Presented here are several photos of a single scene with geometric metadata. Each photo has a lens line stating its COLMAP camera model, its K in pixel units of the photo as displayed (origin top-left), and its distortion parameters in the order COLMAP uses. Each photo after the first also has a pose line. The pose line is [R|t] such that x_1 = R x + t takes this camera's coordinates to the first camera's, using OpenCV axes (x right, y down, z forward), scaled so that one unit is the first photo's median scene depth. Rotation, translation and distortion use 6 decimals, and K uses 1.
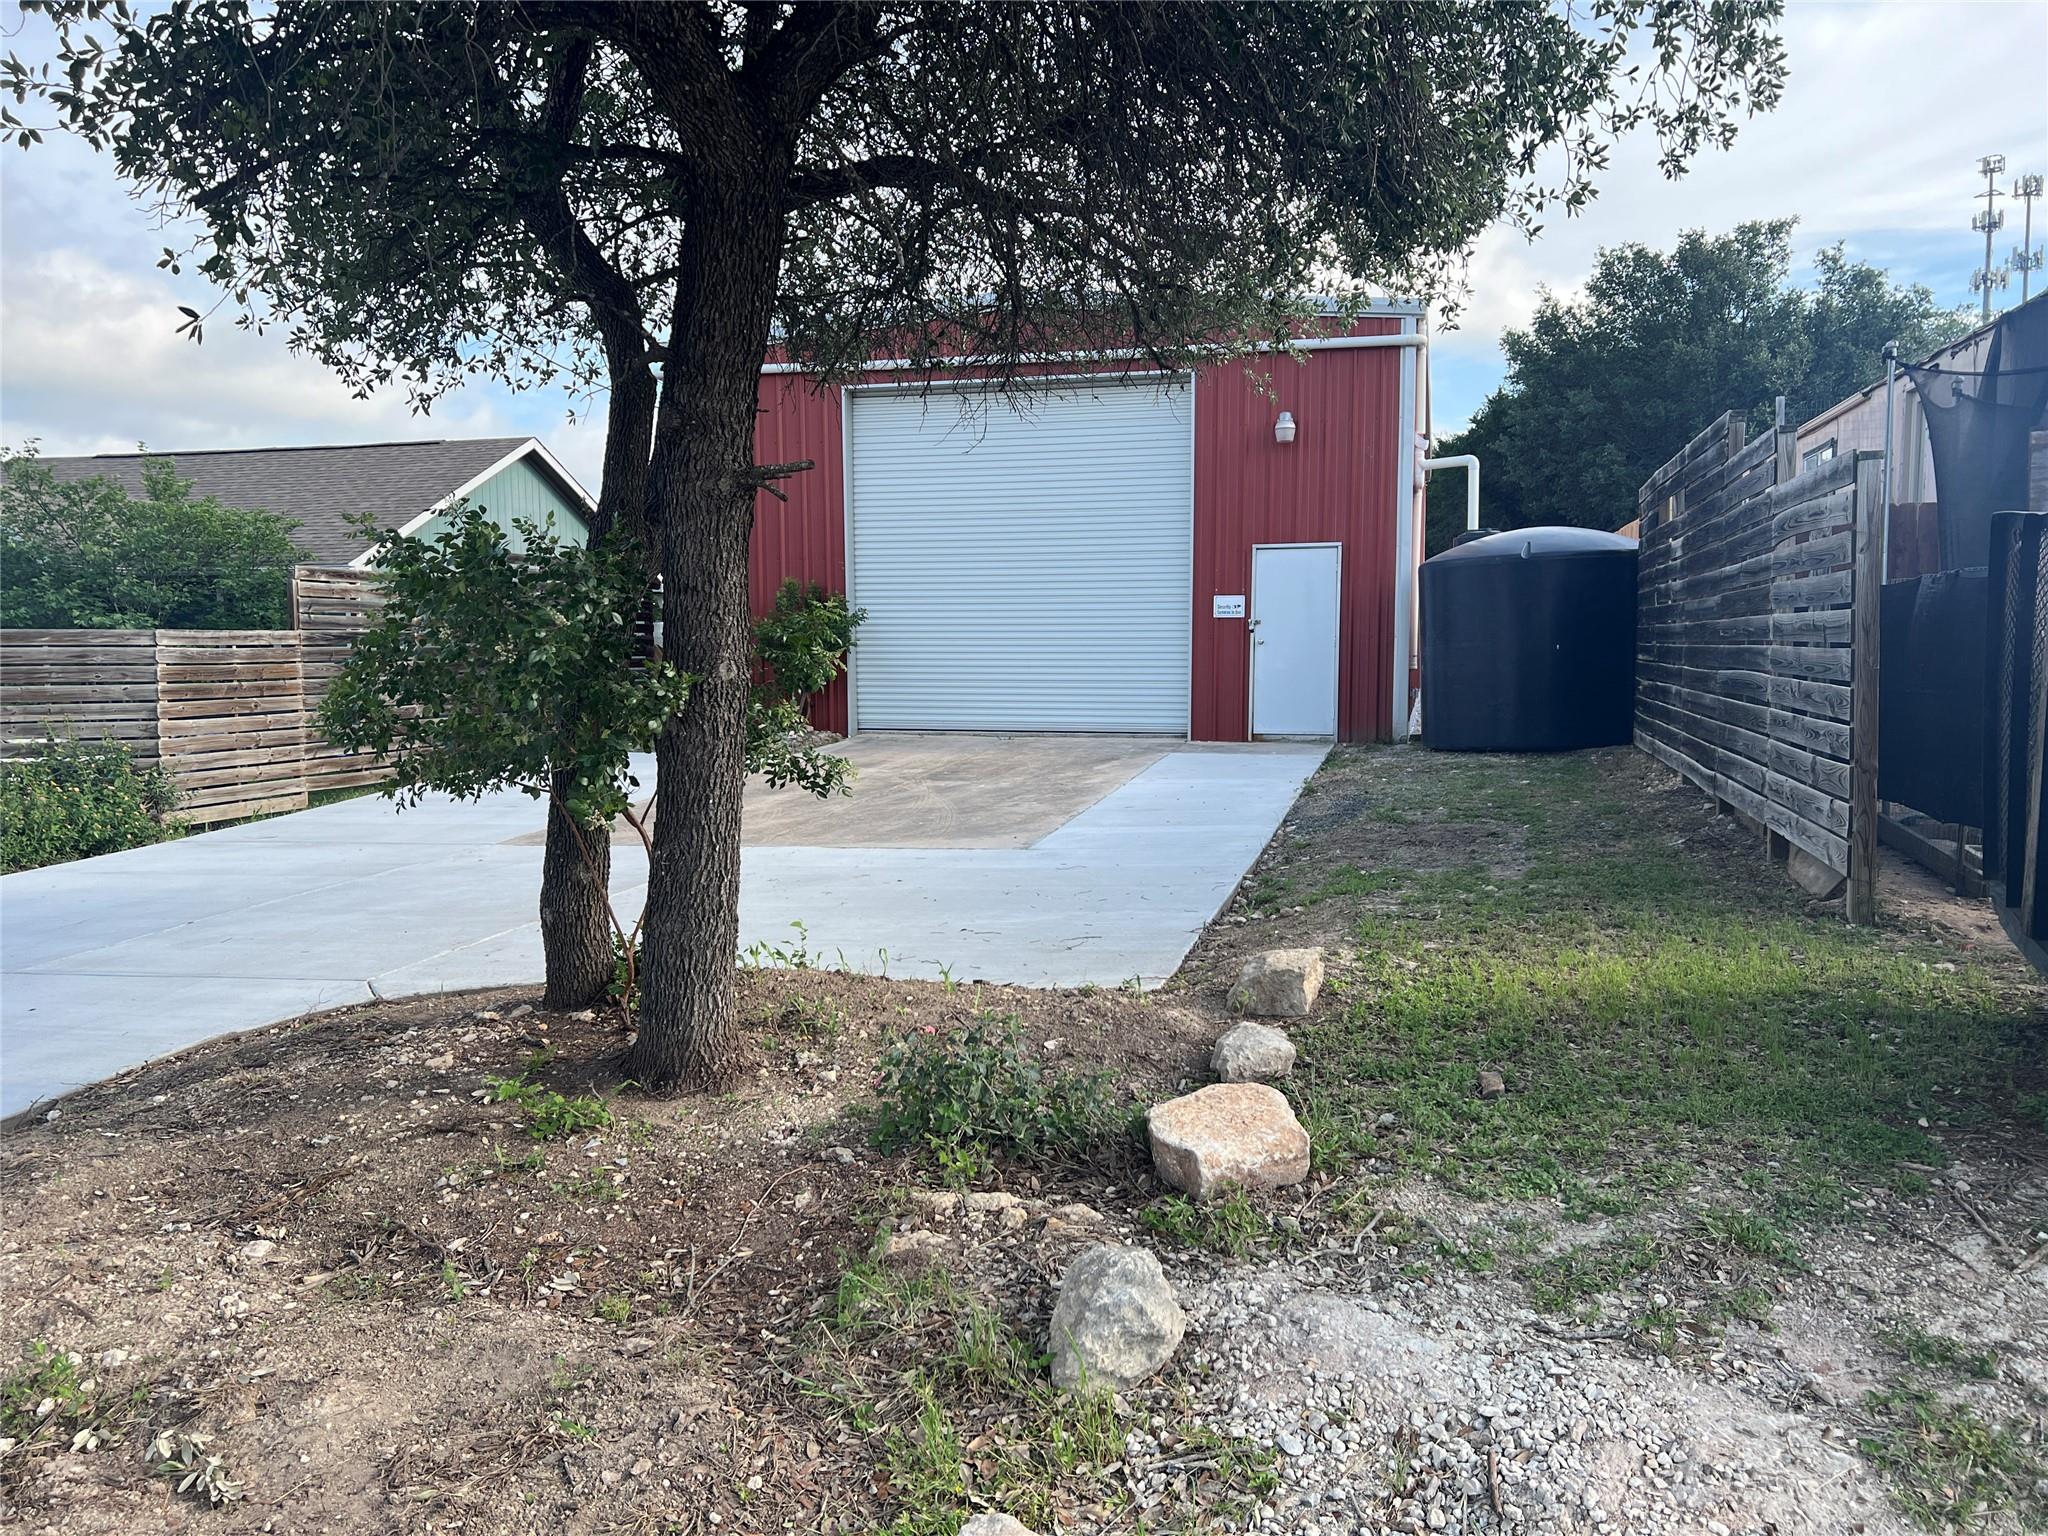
lens RADIAL K [[1538.9, 0, 1024.0], [0, 1538.9, 768.0], [0, 0, 1]] dist [0.088623, -0.131845]
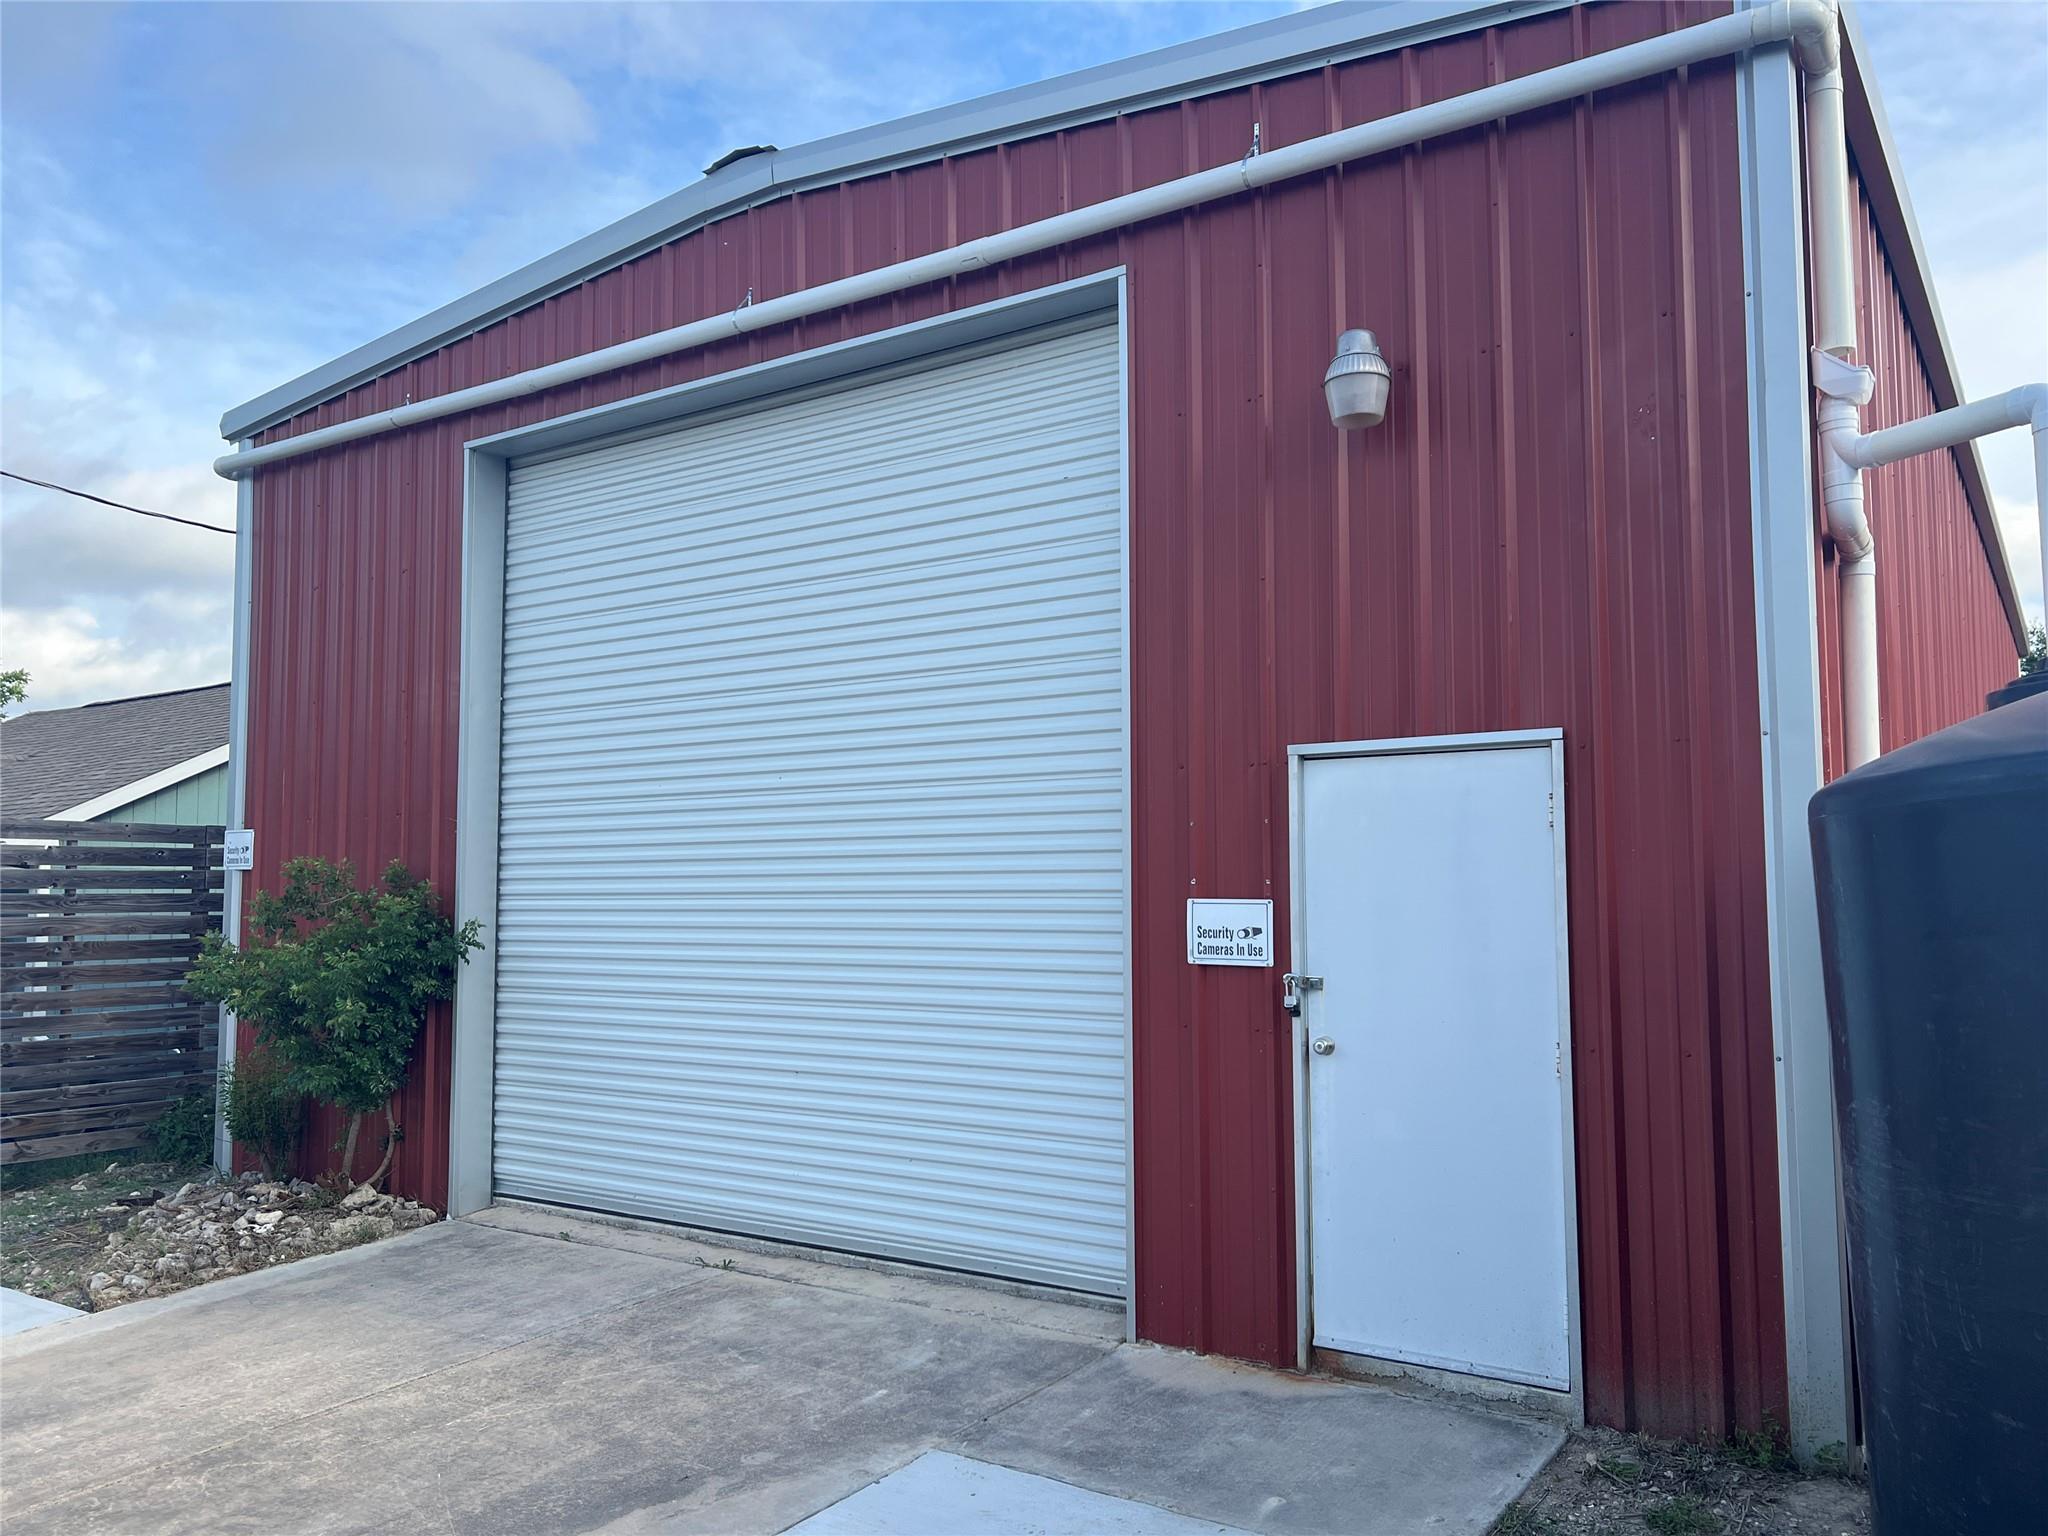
lens RADIAL K [[1538.9, 0, 1024.0], [0, 1538.9, 768.0], [0, 0, 1]] dist [0.088623, -0.131845]
pose [[0.943933, -0.029602, -0.328807, 0.201810], [-0.022564, 0.987858, -0.153710, -0.088238], [0.329365, 0.152512, 0.931804, 0.676905]]
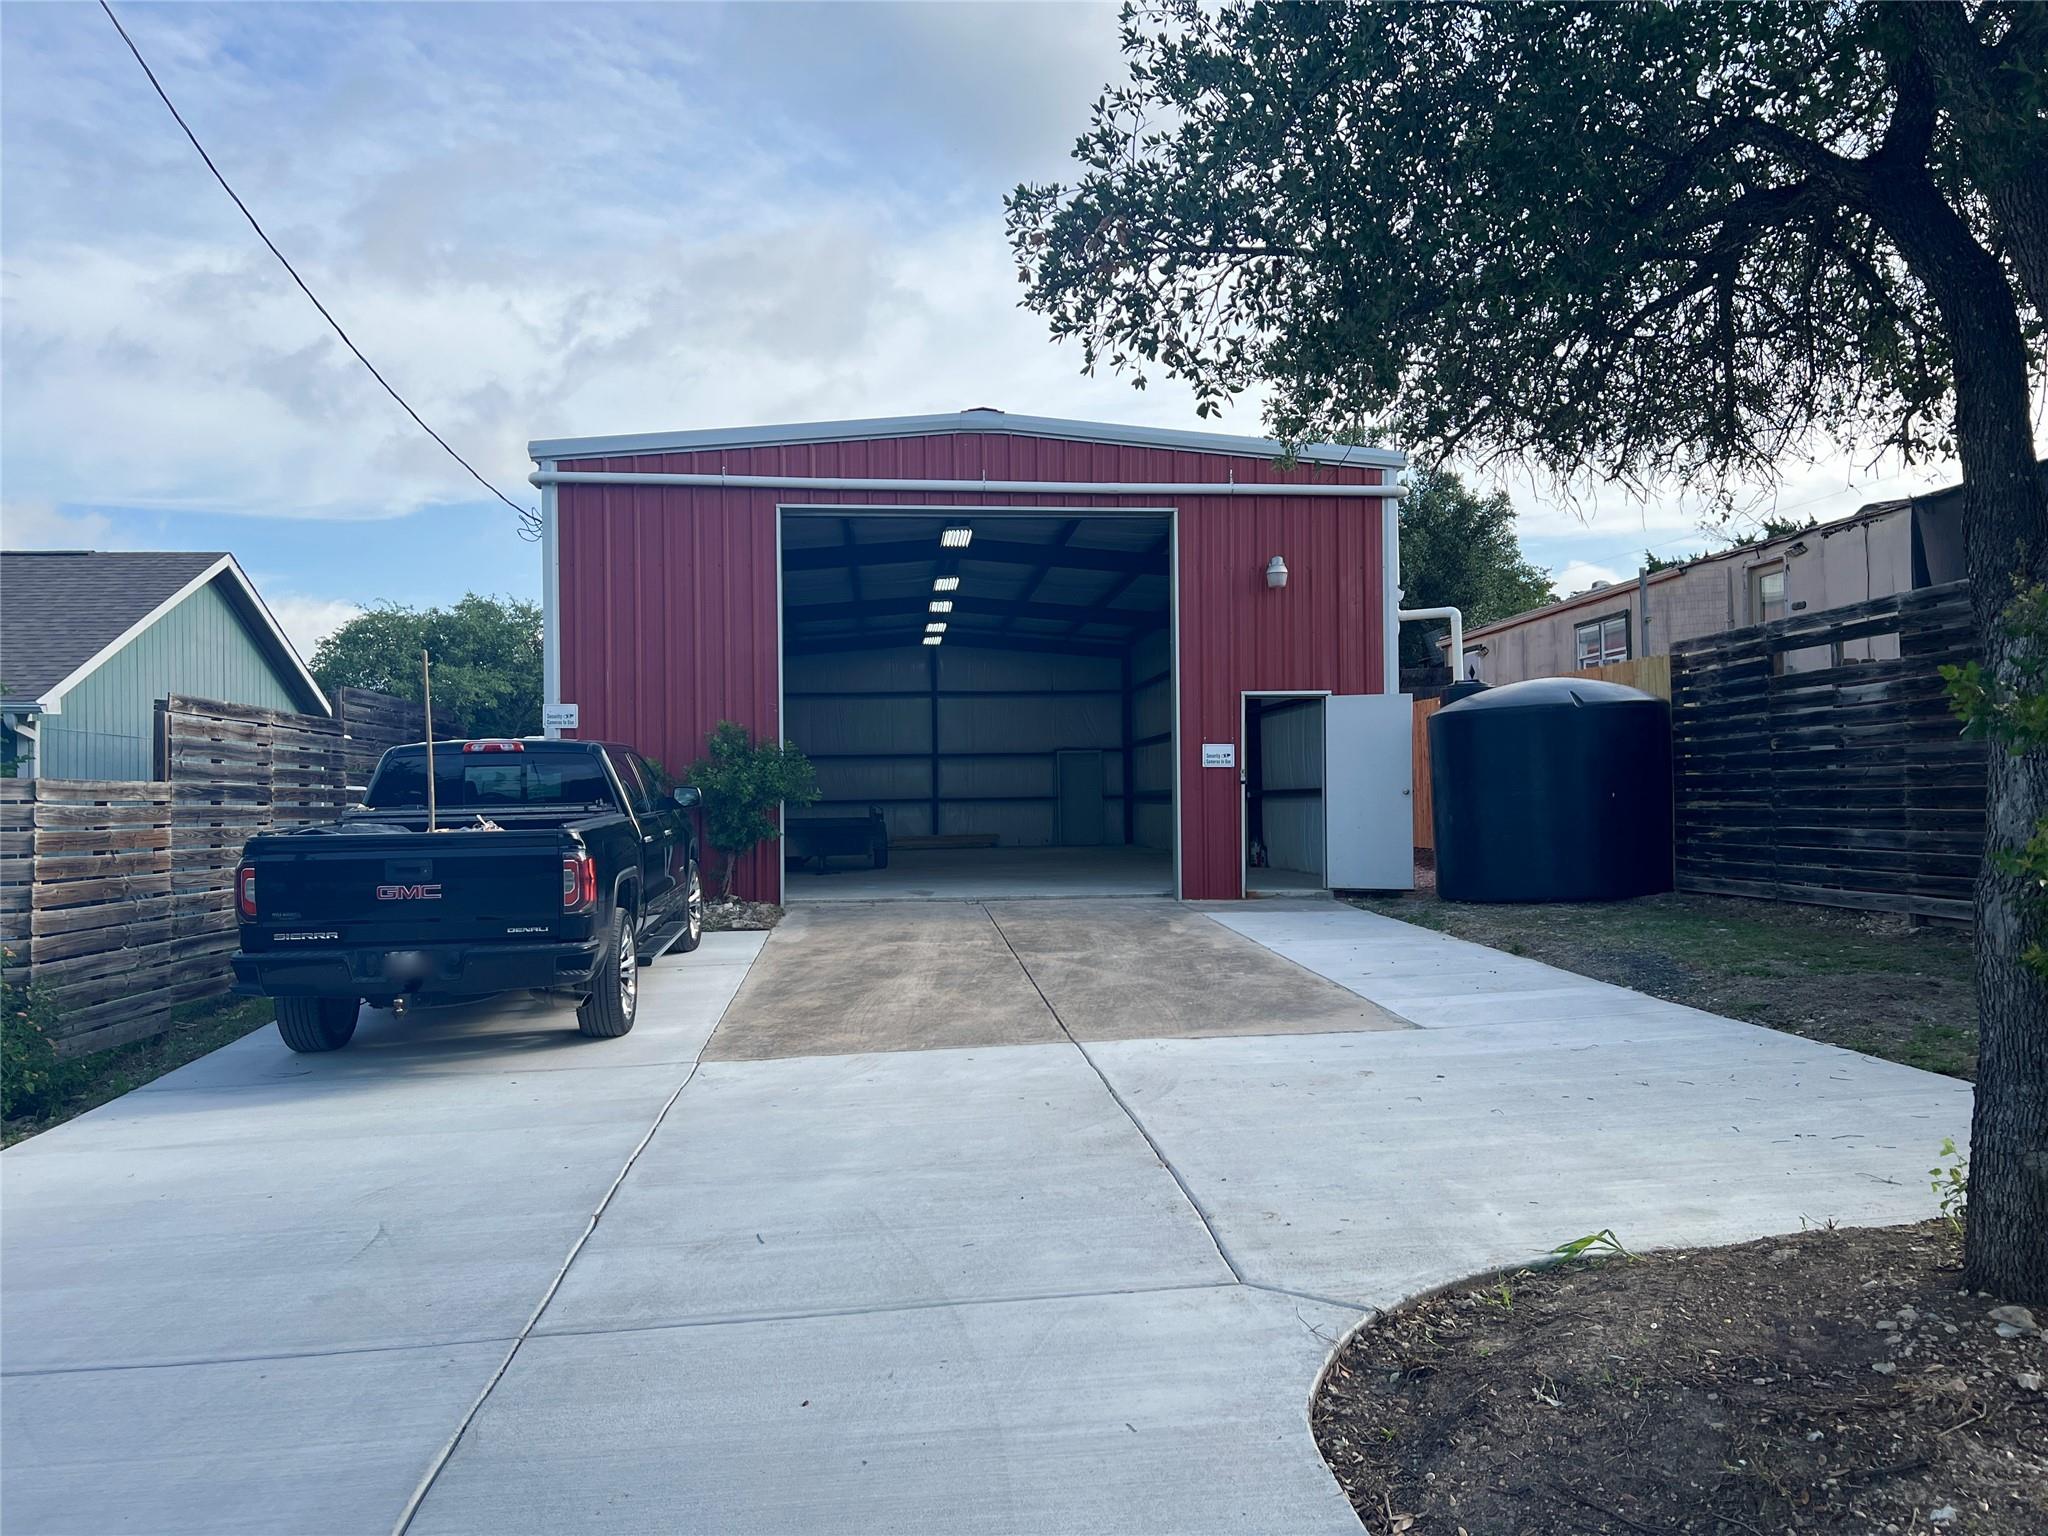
lens RADIAL K [[1538.9, 0, 1024.0], [0, 1538.9, 768.0], [0, 0, 1]] dist [0.088623, -0.131845]
pose [[0.939108, 0.001331, 0.343621, -0.303517], [0.035691, 0.994206, -0.101395, -0.006166], [-0.341765, 0.107485, 0.933619, 0.164491]]
